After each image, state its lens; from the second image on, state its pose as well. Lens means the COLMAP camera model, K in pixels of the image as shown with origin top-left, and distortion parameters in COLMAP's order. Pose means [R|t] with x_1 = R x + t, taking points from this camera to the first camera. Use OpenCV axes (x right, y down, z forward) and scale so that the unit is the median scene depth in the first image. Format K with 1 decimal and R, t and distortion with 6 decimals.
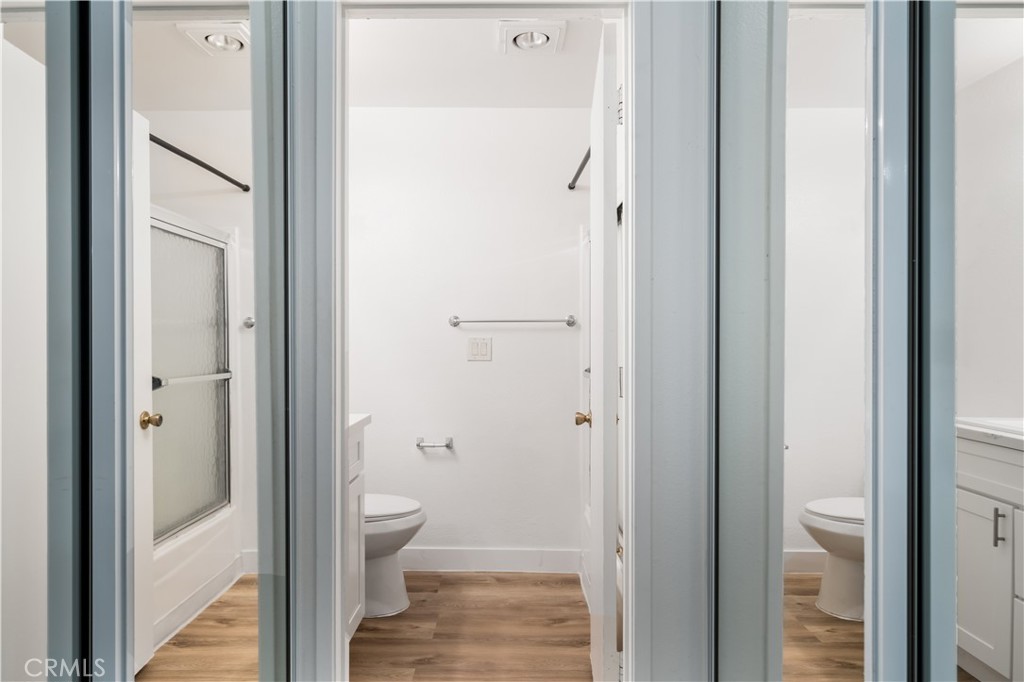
lens RADIAL K [[602.4, 0, 510.6], [0, 602.4, 340.0], [0, 0, 1]] dist [-0.000063, -0.000028]
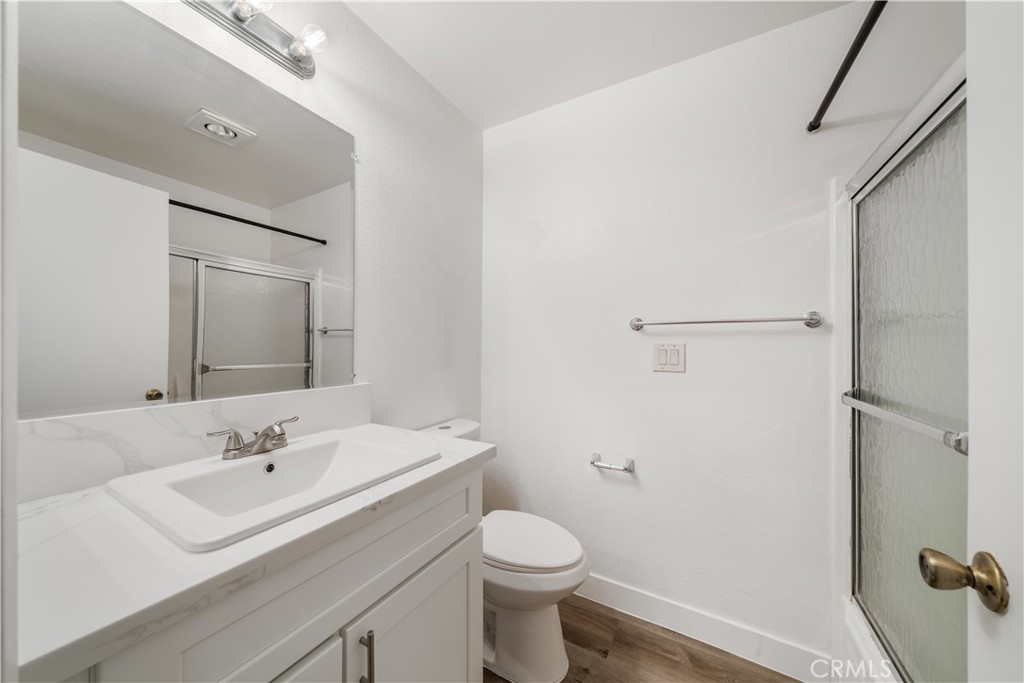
lens RADIAL K [[357.0, 0, 503.5], [0, 357.0, 343.5], [0, 0, 1]] dist [-0.006996, 0.001174]
pose [[0.864856, 0.001998, -0.502016, -0.002444], [-0.005400, 0.999971, -0.005322, -0.000099], [0.501991, 0.007314, 0.864842, 0.469811]]
